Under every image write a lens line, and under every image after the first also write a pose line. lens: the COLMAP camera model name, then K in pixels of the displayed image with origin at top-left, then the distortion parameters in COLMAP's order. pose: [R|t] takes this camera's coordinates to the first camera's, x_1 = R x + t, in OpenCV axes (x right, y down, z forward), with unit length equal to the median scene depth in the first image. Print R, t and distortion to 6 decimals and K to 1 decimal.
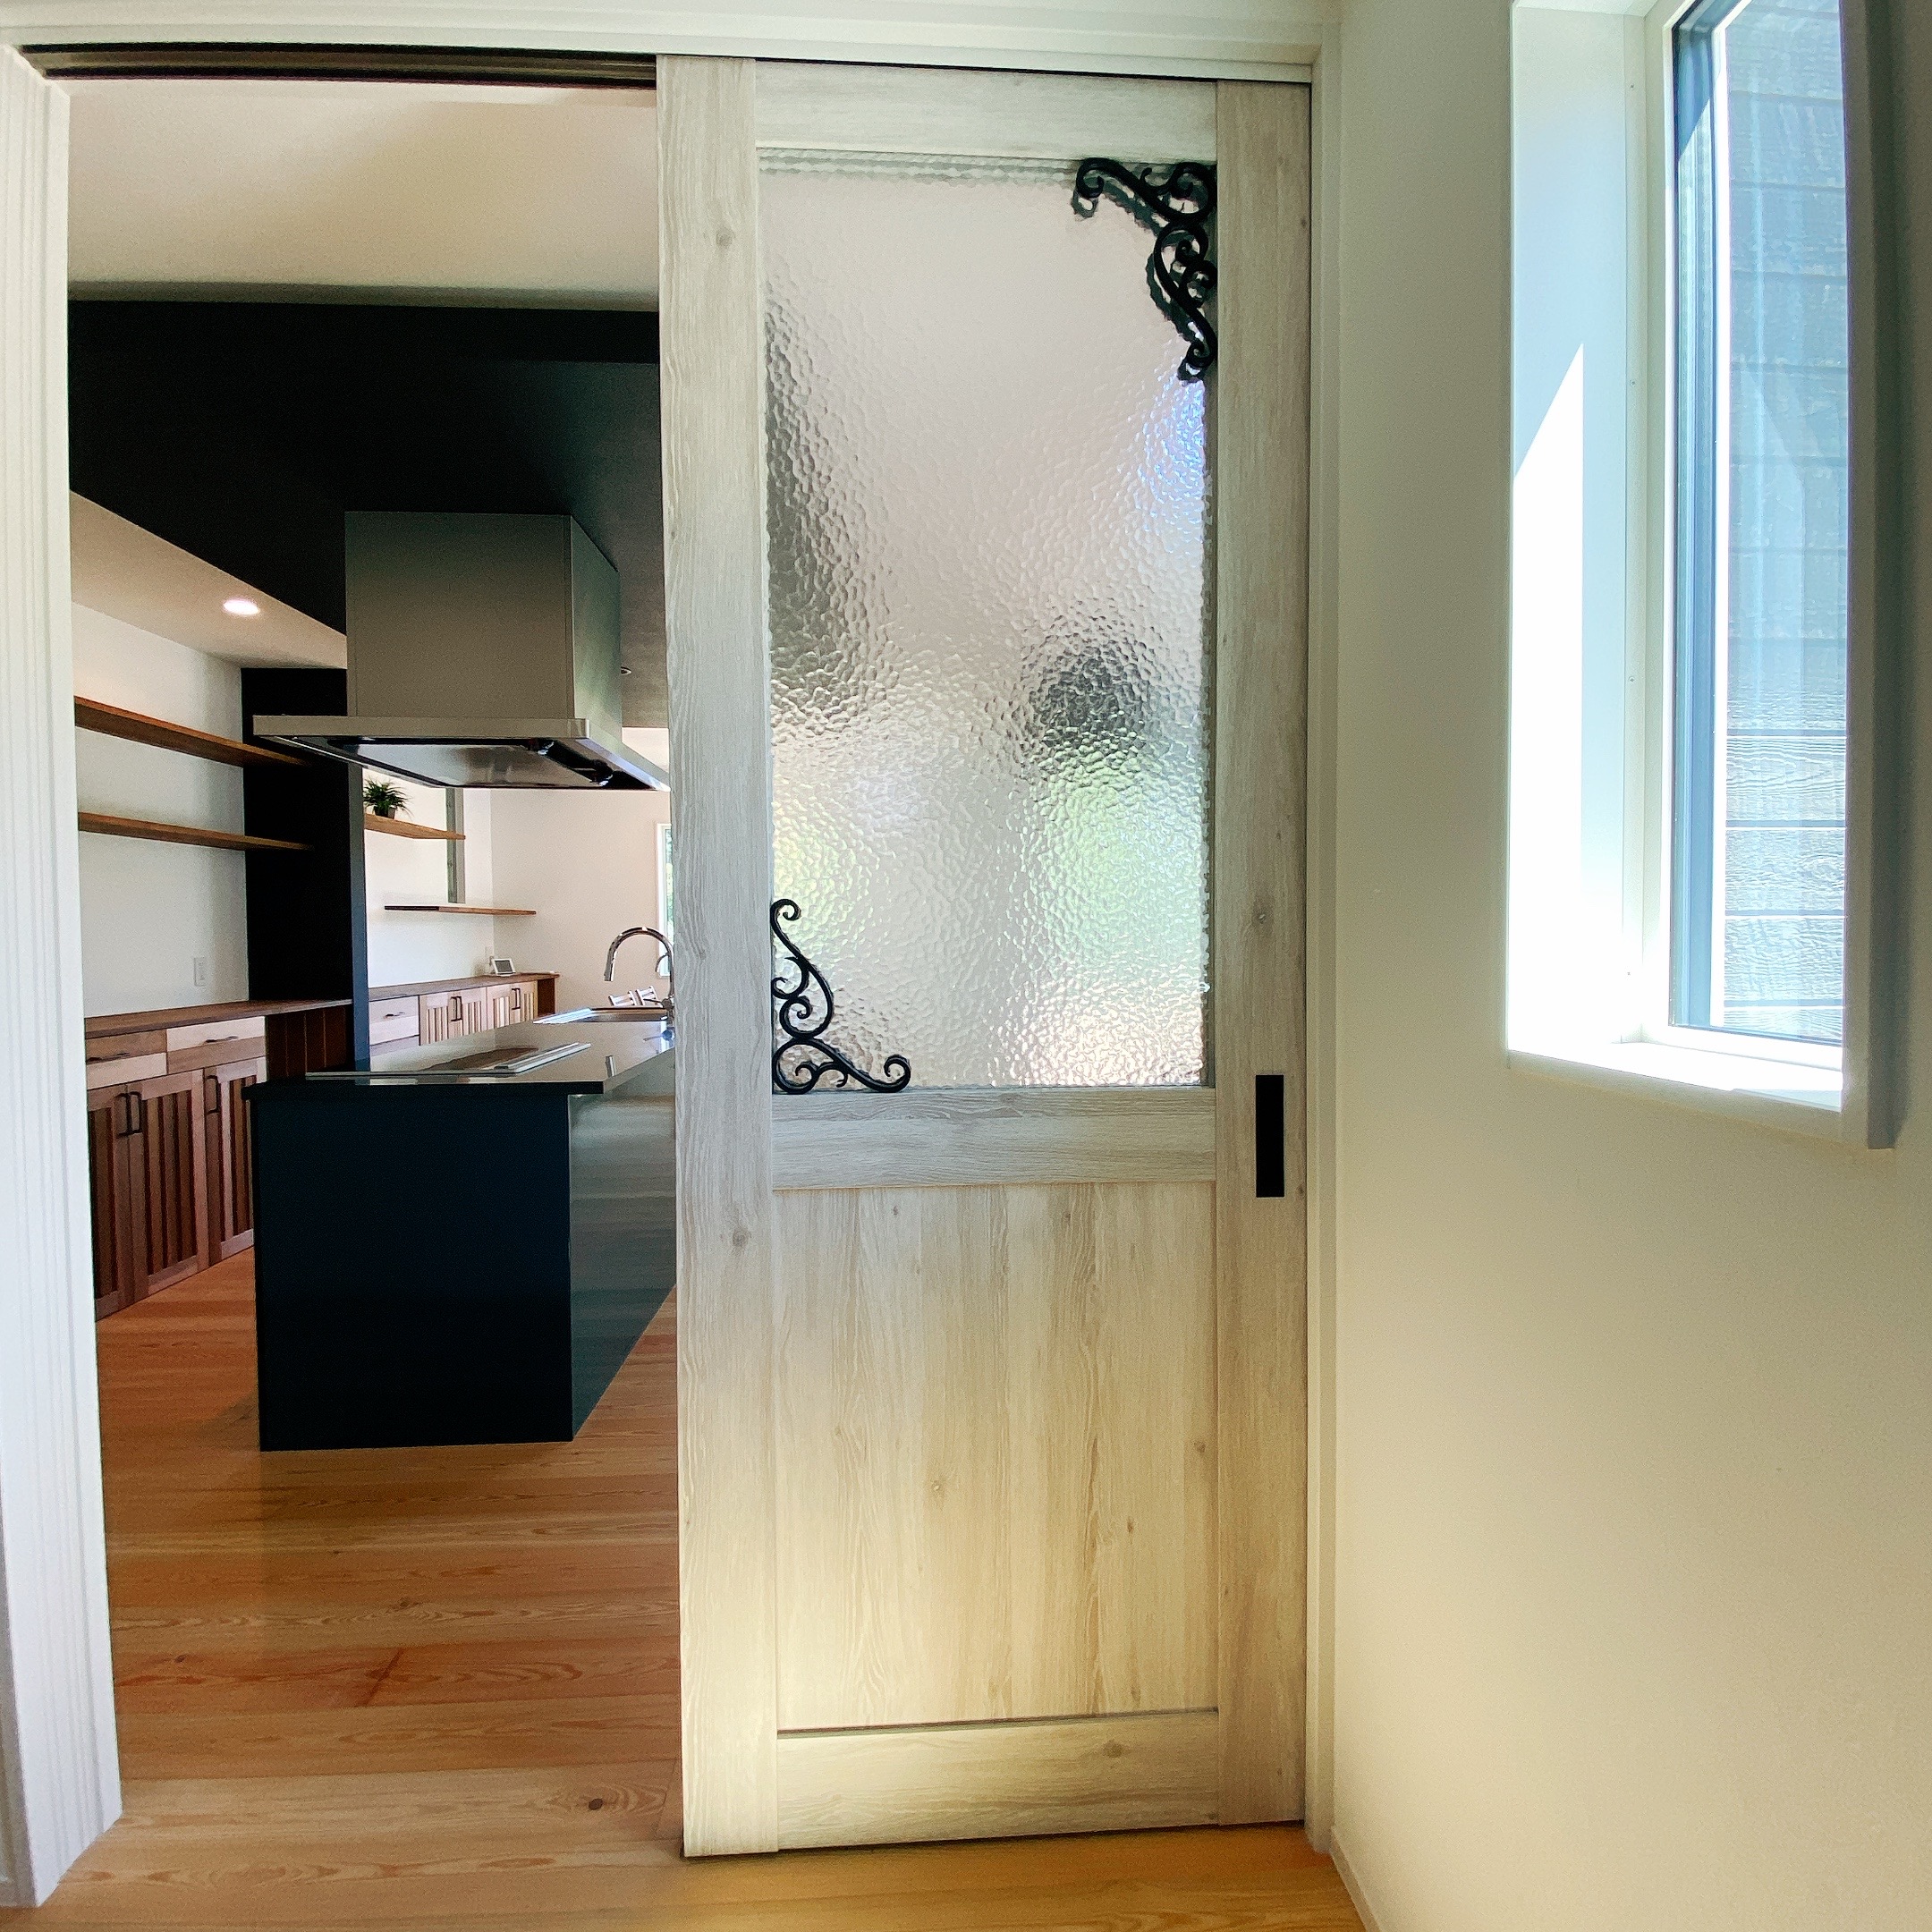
lens RADIAL K [[1049.8, 0, 968.7], [0, 1049.8, 948.3], [0, 0, 1]] dist [0.029939, -0.000156]
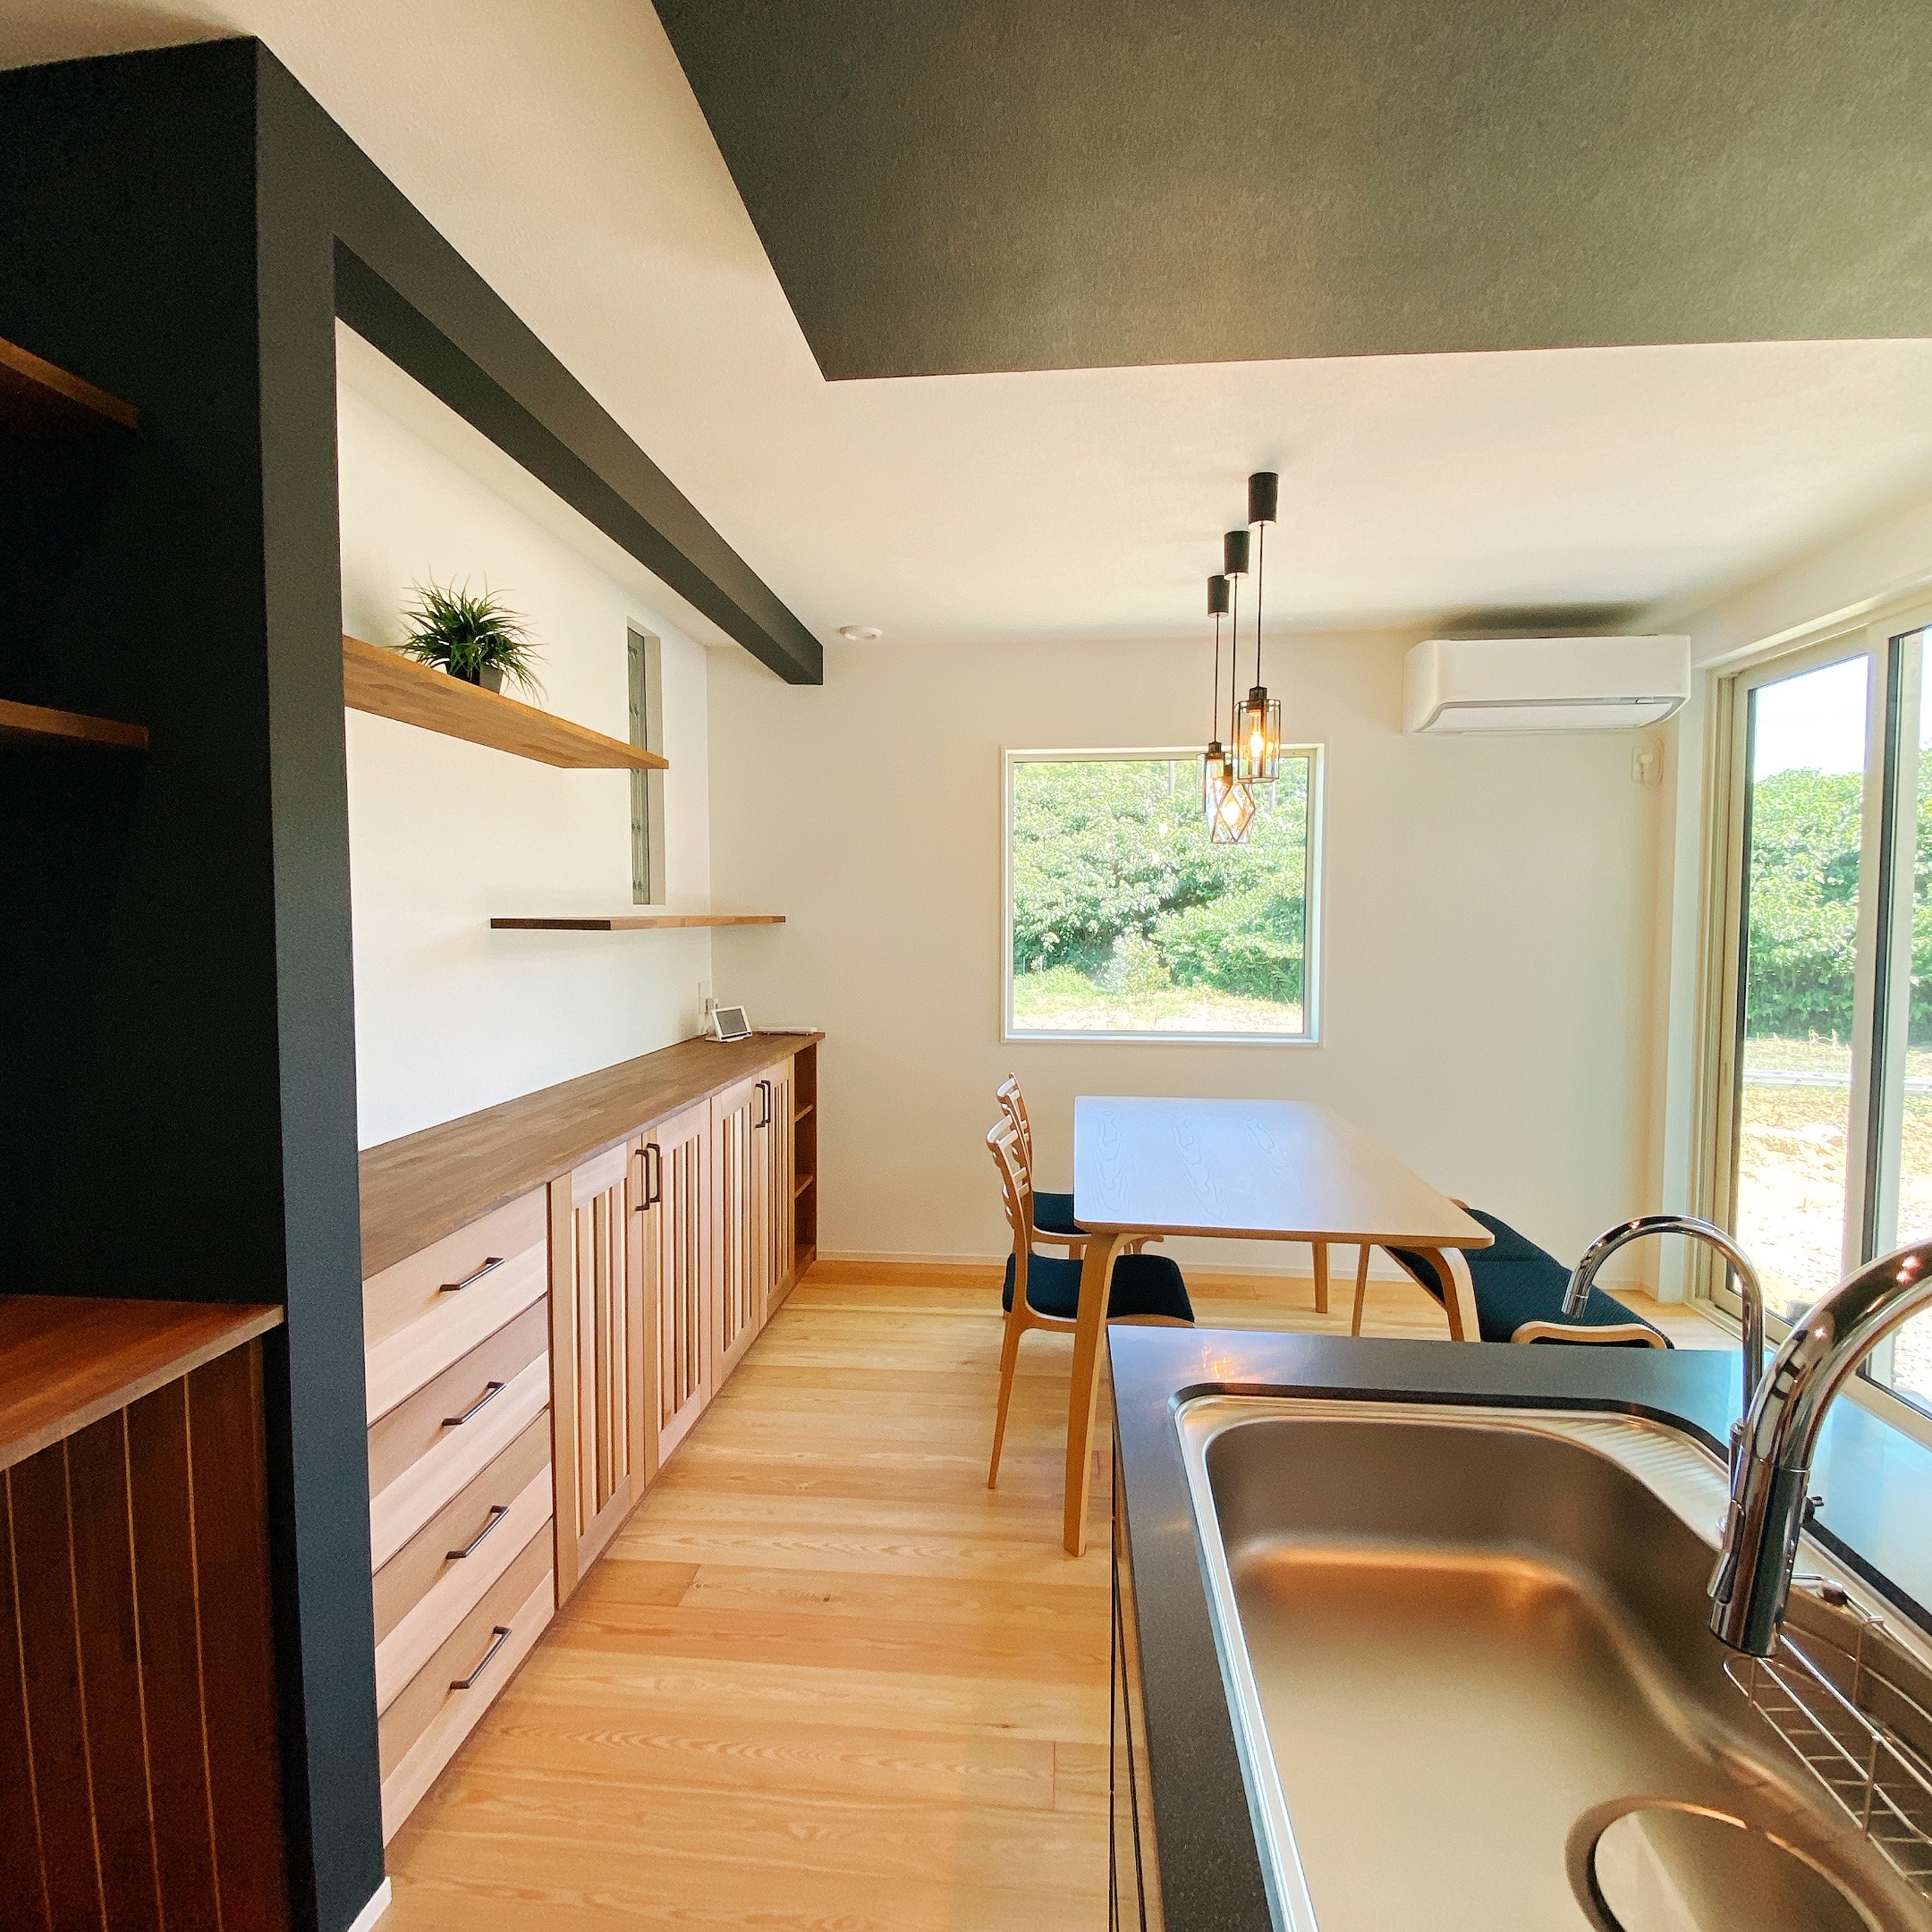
lens RADIAL K [[1049.8, 0, 968.7], [0, 1049.8, 948.3], [0, 0, 1]] dist [0.029939, -0.000156]
pose [[0.987894, 0.015734, -0.154332, -0.303344], [-0.012274, 0.999652, 0.023347, -0.041007], [0.154646, -0.021170, 0.987743, 0.625268]]
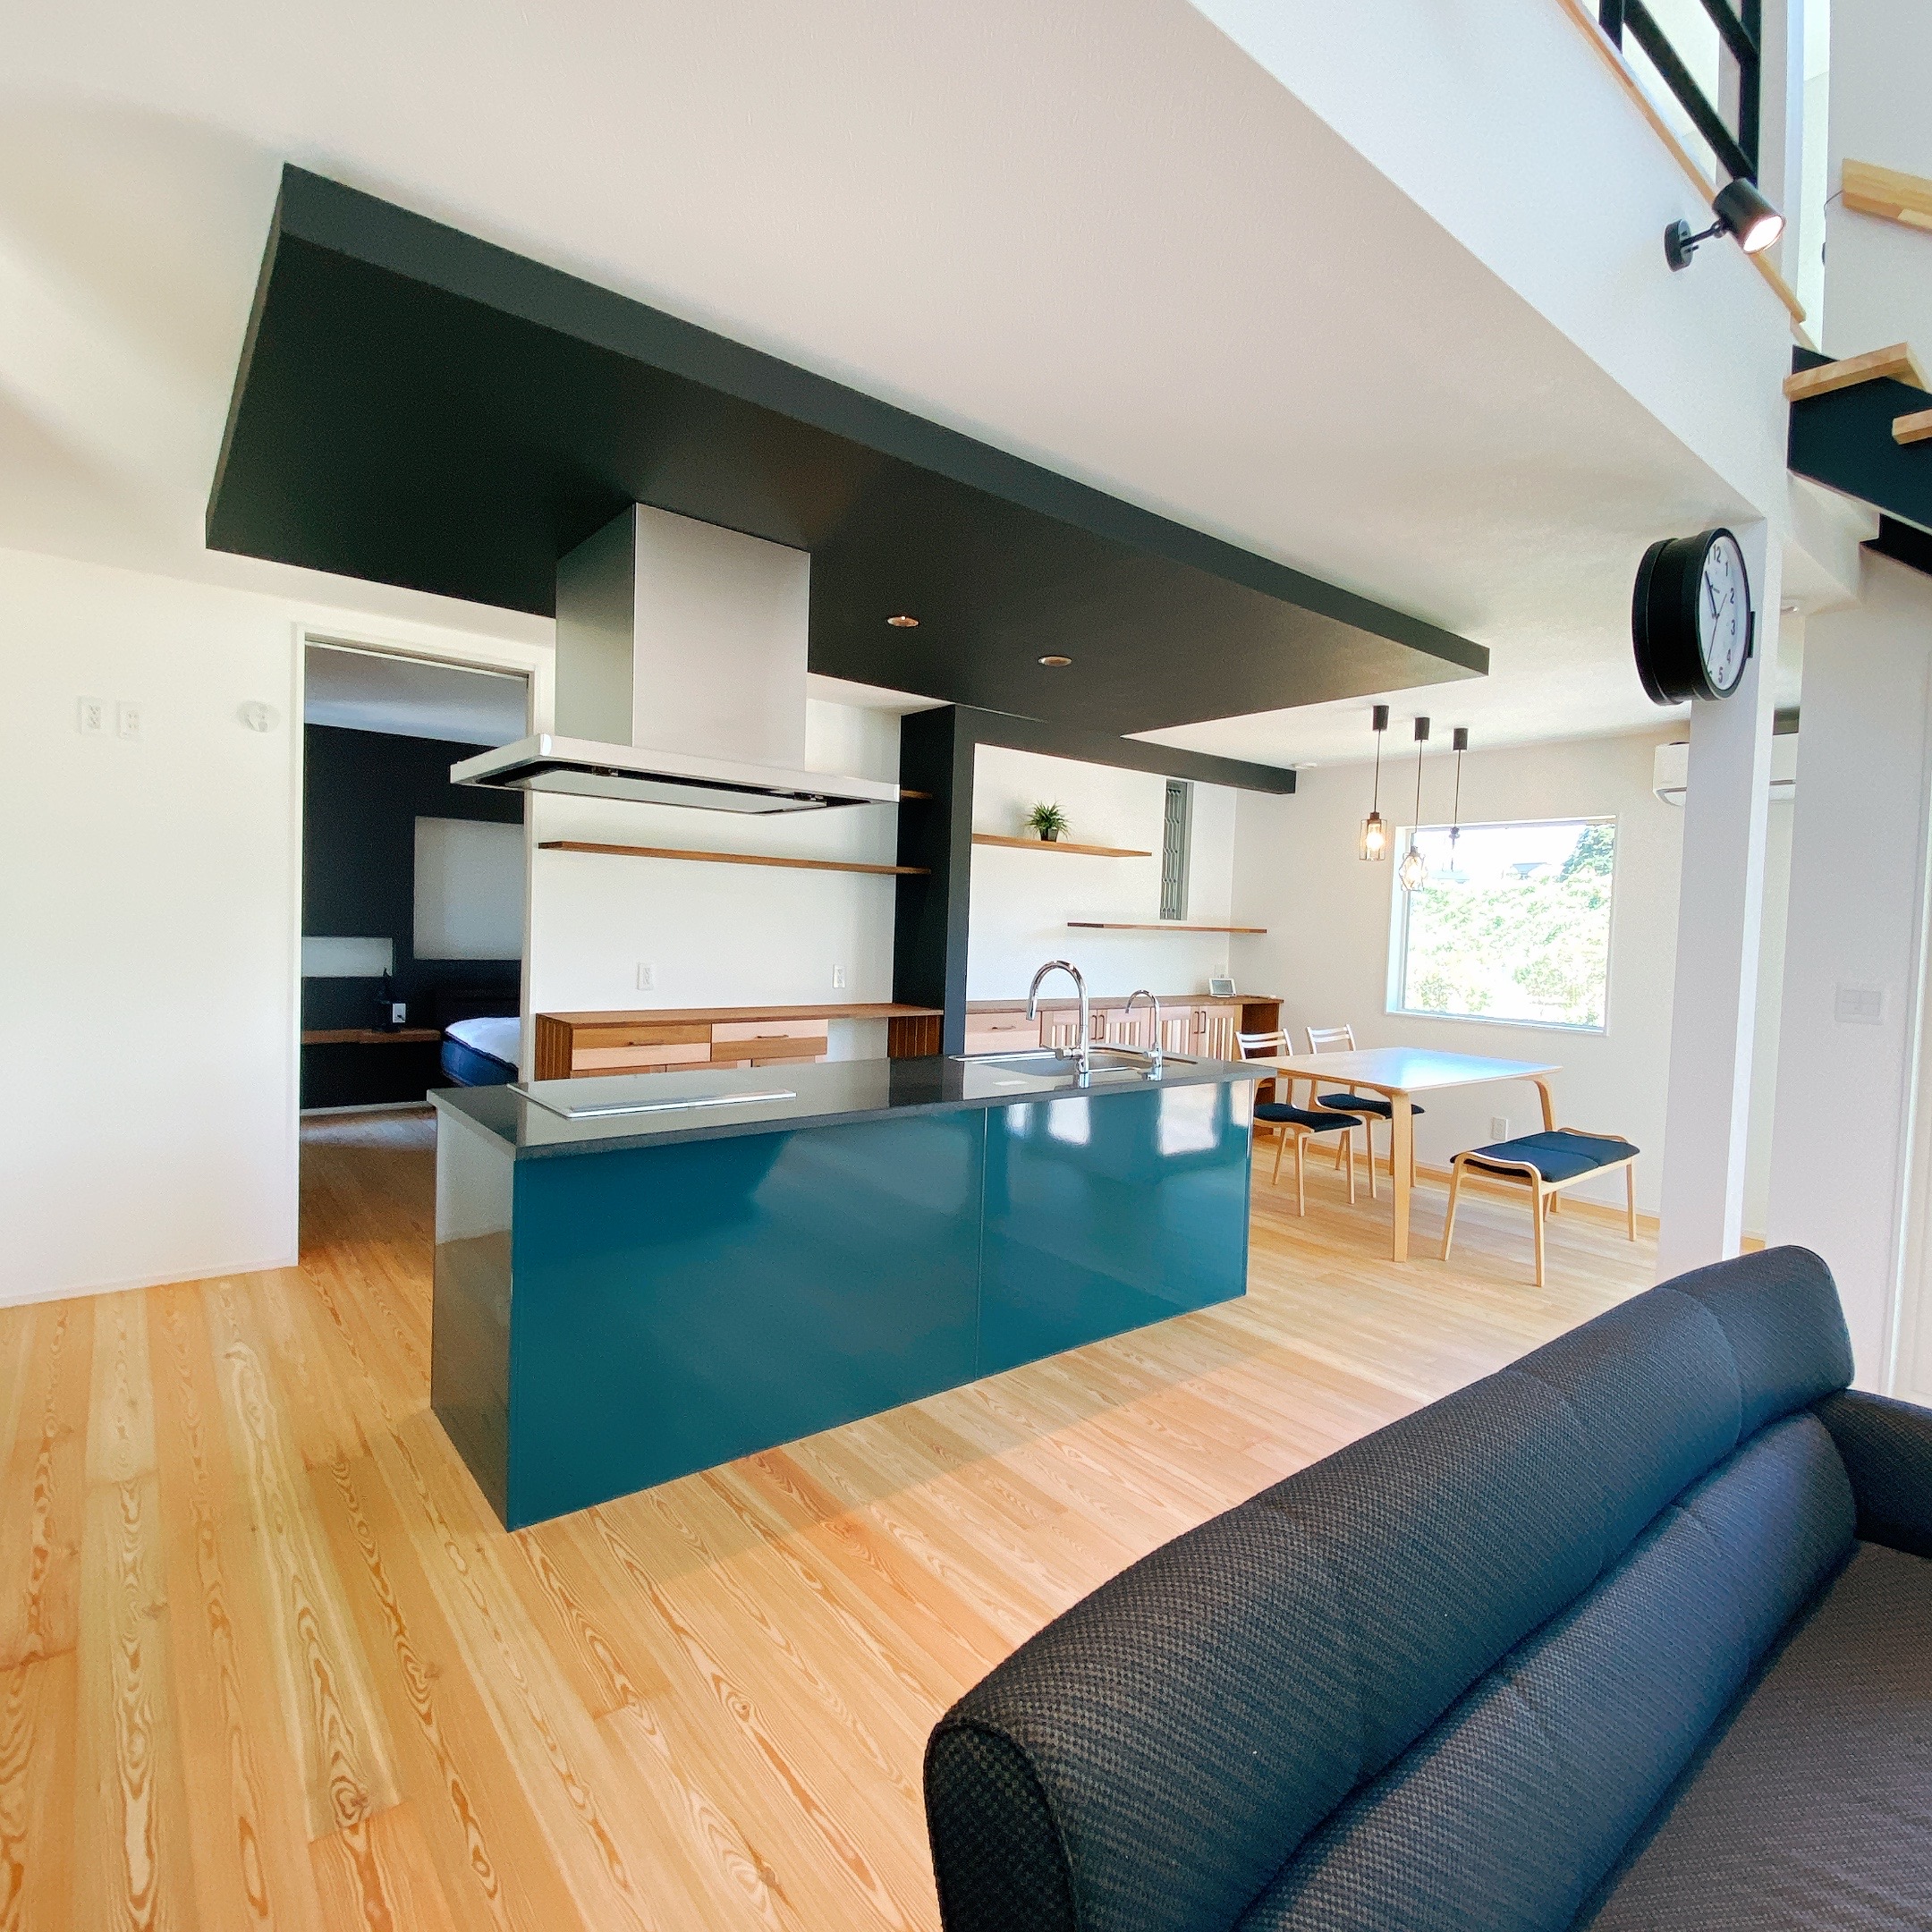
lens RADIAL K [[1049.8, 0, 968.7], [0, 1049.8, 948.3], [0, 0, 1]] dist [0.029939, -0.000156]
pose [[0.574330, 0.059139, -0.816485, 0.251370], [-0.058827, 0.997790, 0.030891, -0.041144], [0.816507, 0.030290, 0.576540, 0.327794]]
